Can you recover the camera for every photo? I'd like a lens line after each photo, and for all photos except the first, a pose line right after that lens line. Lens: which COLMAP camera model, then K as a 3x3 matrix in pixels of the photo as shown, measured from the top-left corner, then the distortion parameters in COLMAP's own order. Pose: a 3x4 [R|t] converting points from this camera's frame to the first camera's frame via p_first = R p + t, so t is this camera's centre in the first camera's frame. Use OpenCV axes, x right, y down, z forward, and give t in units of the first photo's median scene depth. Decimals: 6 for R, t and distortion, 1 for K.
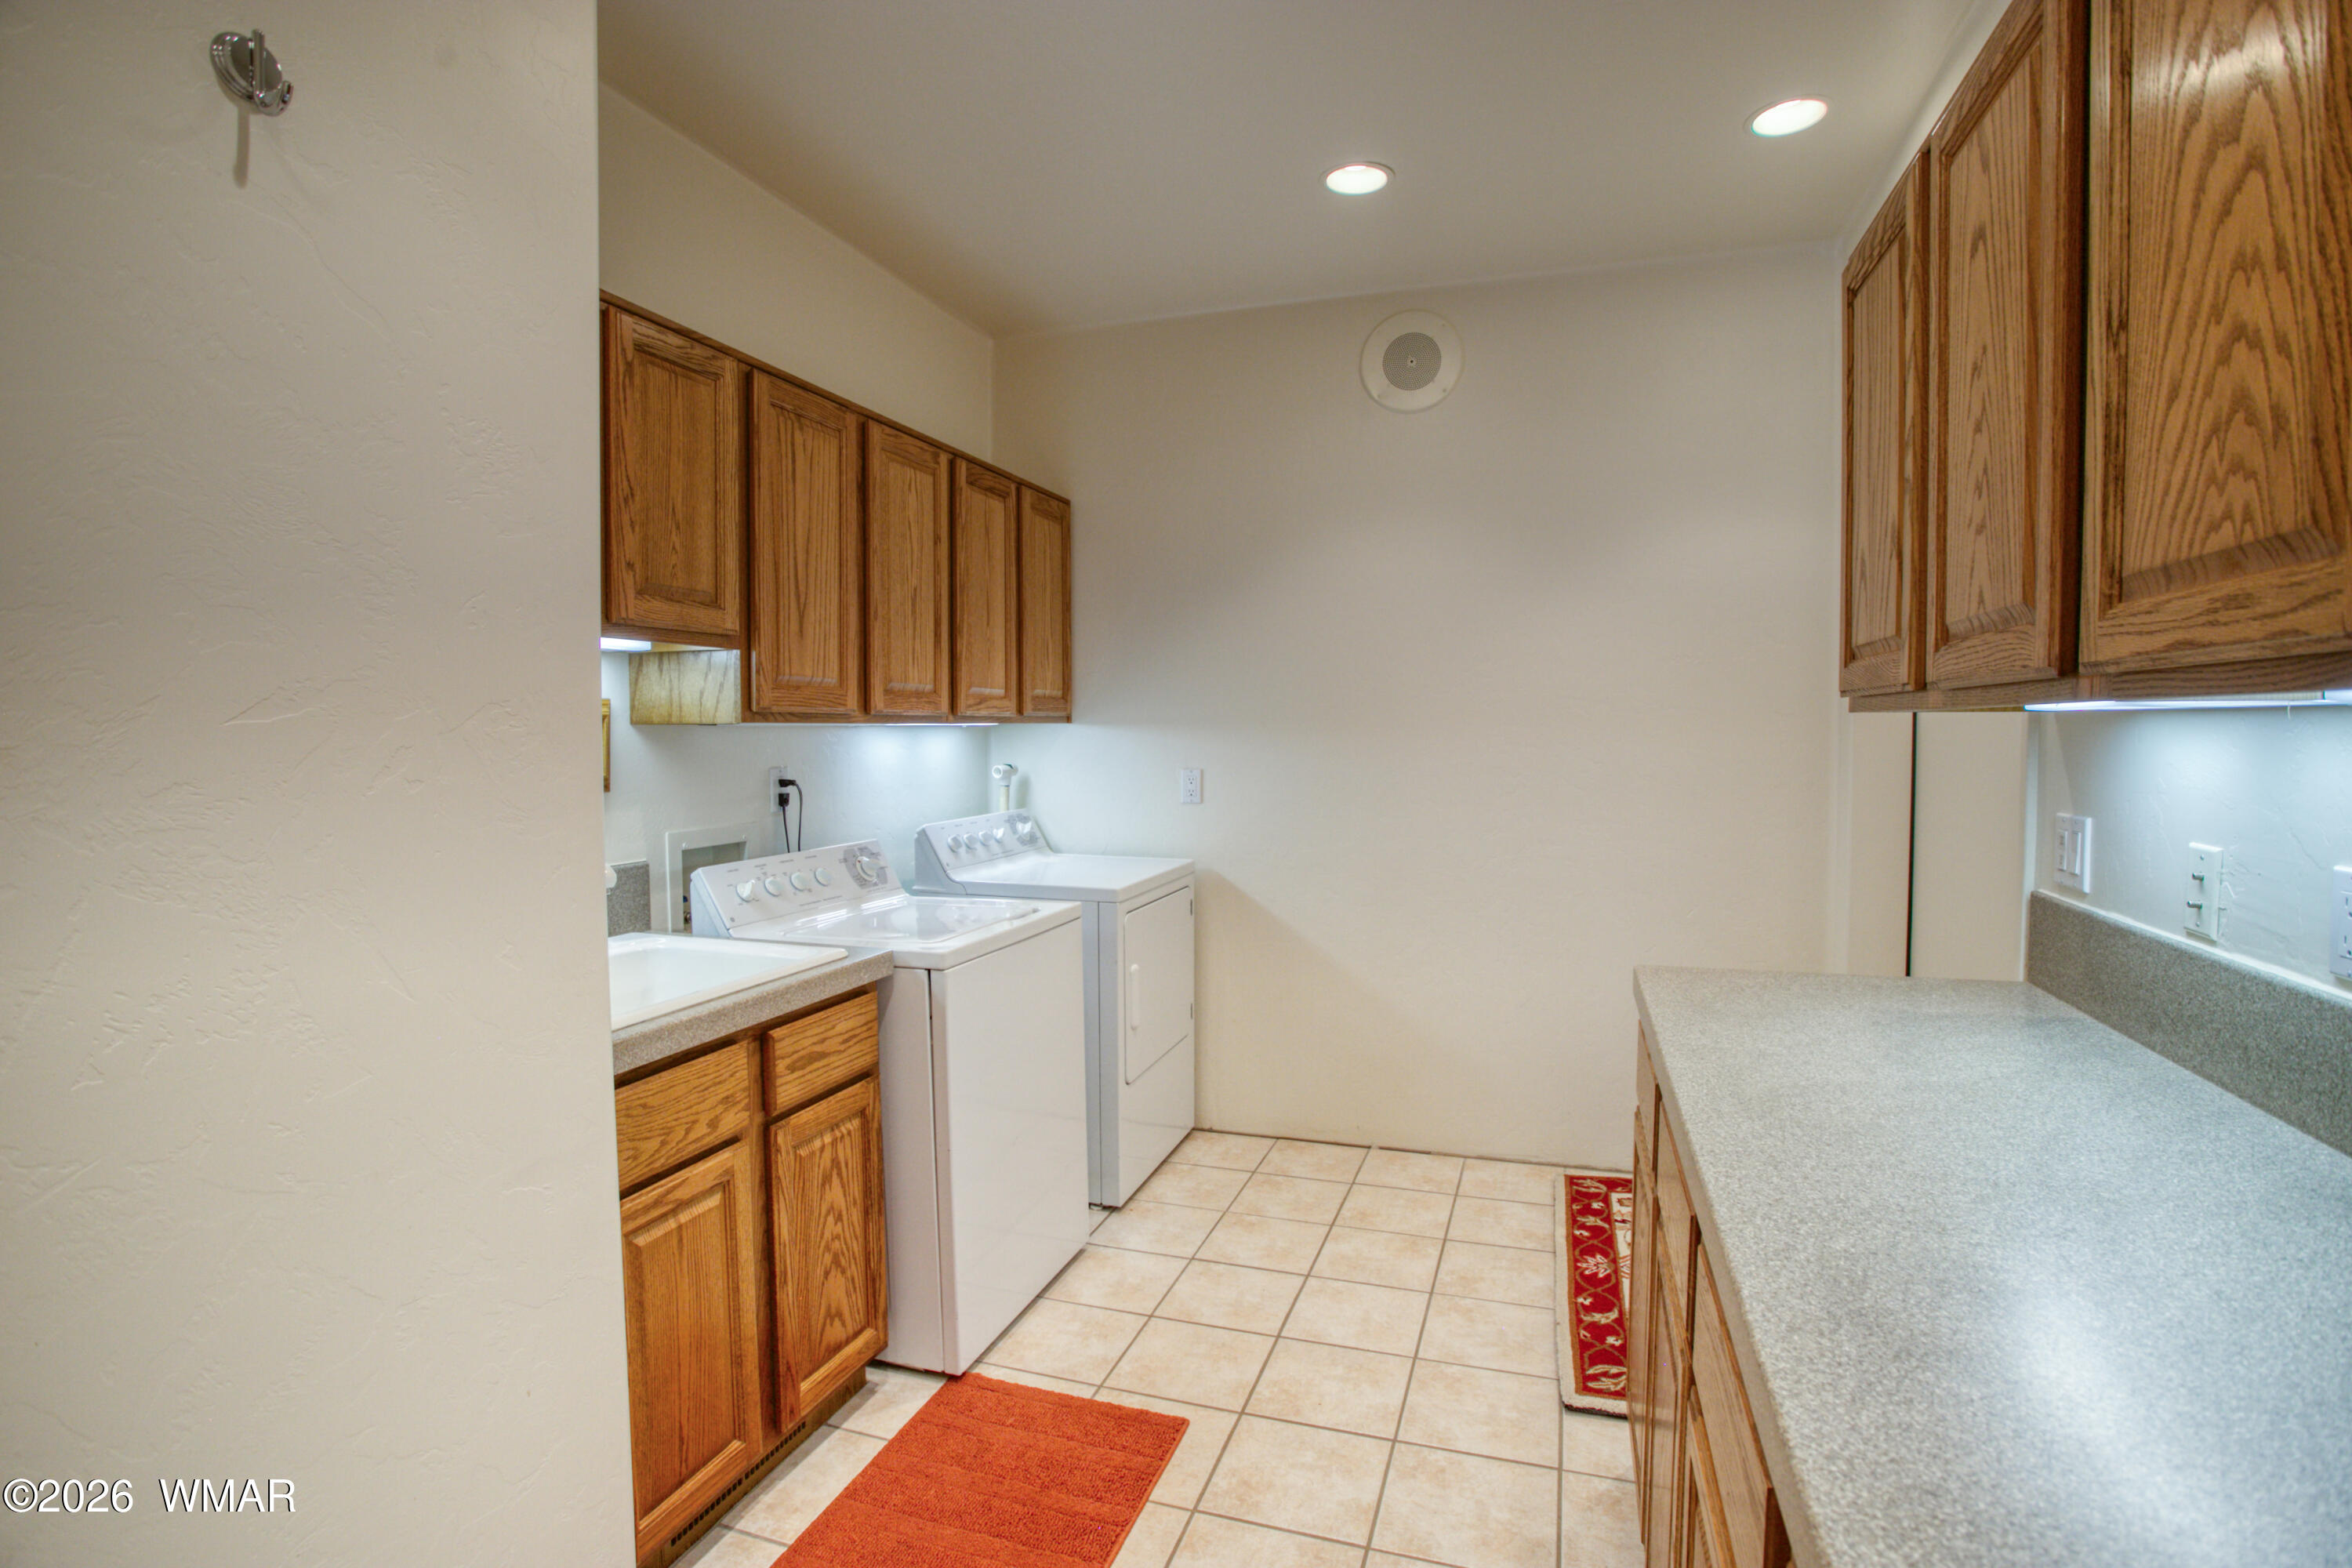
lens RADIAL K [[1161.2, 0, 1189.2], [0, 1161.2, 778.4], [0, 0, 1]] dist [-0.075801, 0.035239]
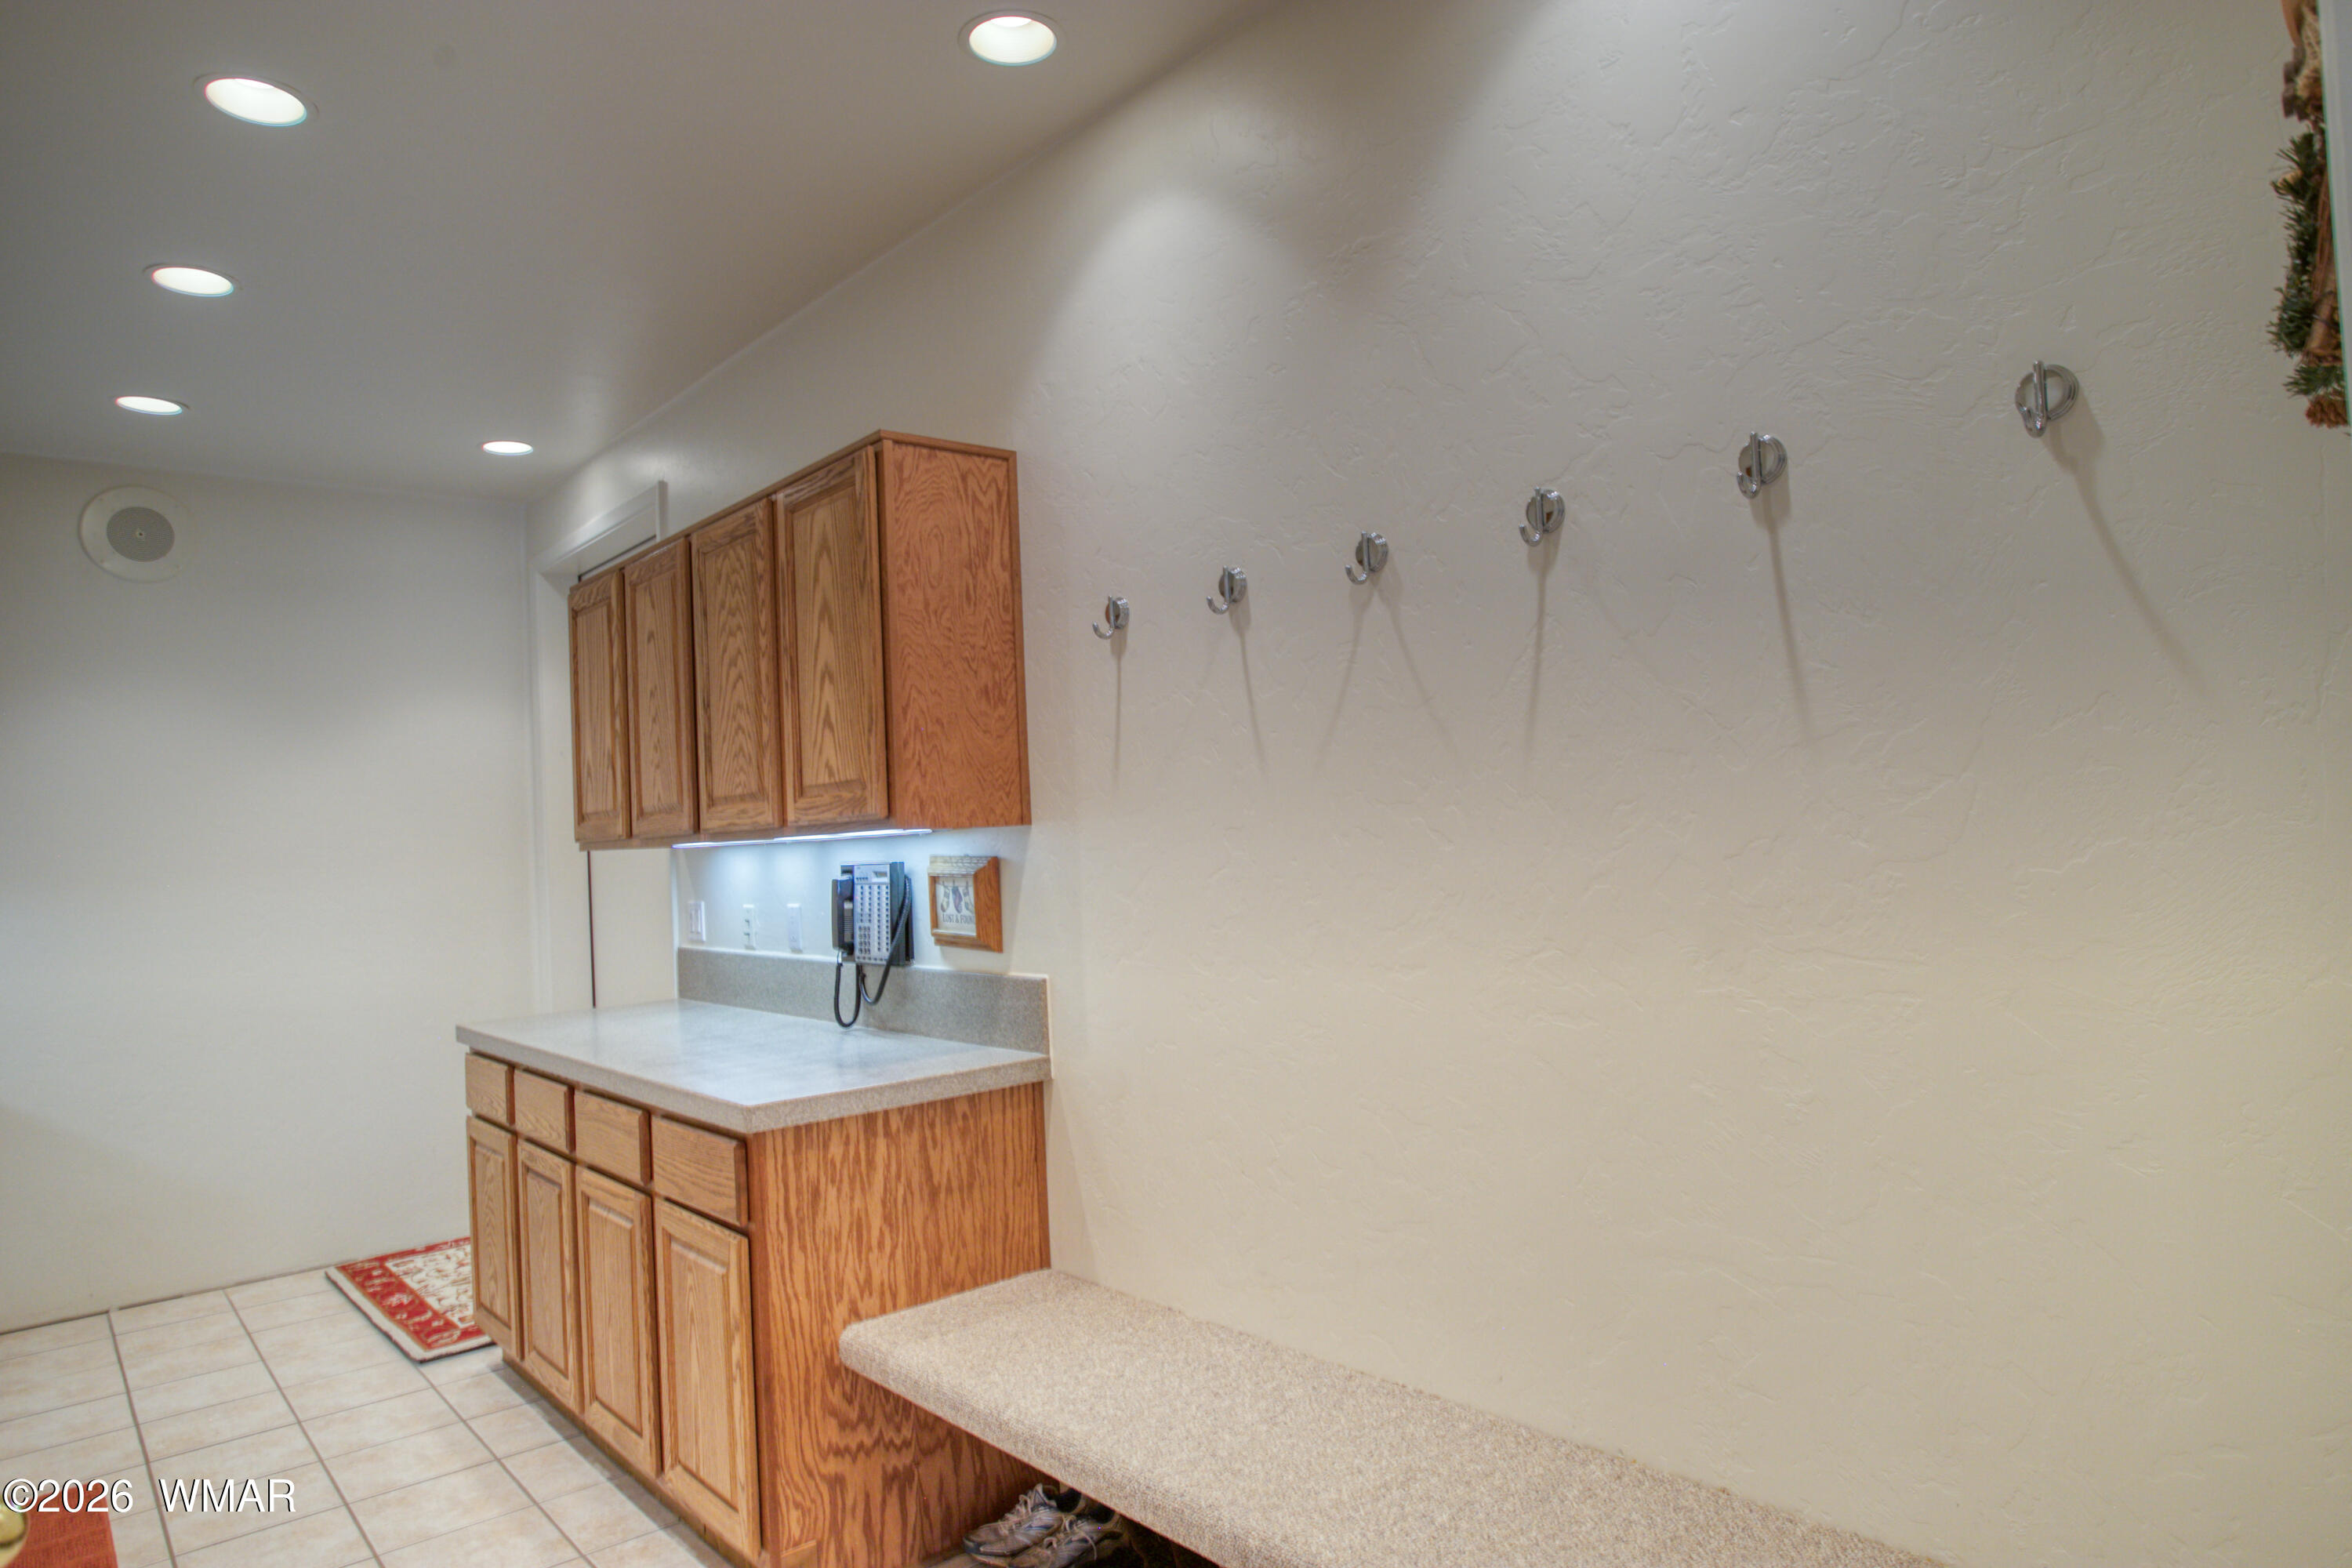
lens RADIAL K [[1429.5, 0, 1176.7], [0, 1429.5, 826.3], [0, 0, 1]] dist [-0.062468, 0.000033]
pose [[0.528063, -0.008162, 0.849166, -0.975214], [0.075568, 0.996438, -0.037416, 0.067734], [-0.845836, 0.083927, 0.526799, -1.146628]]
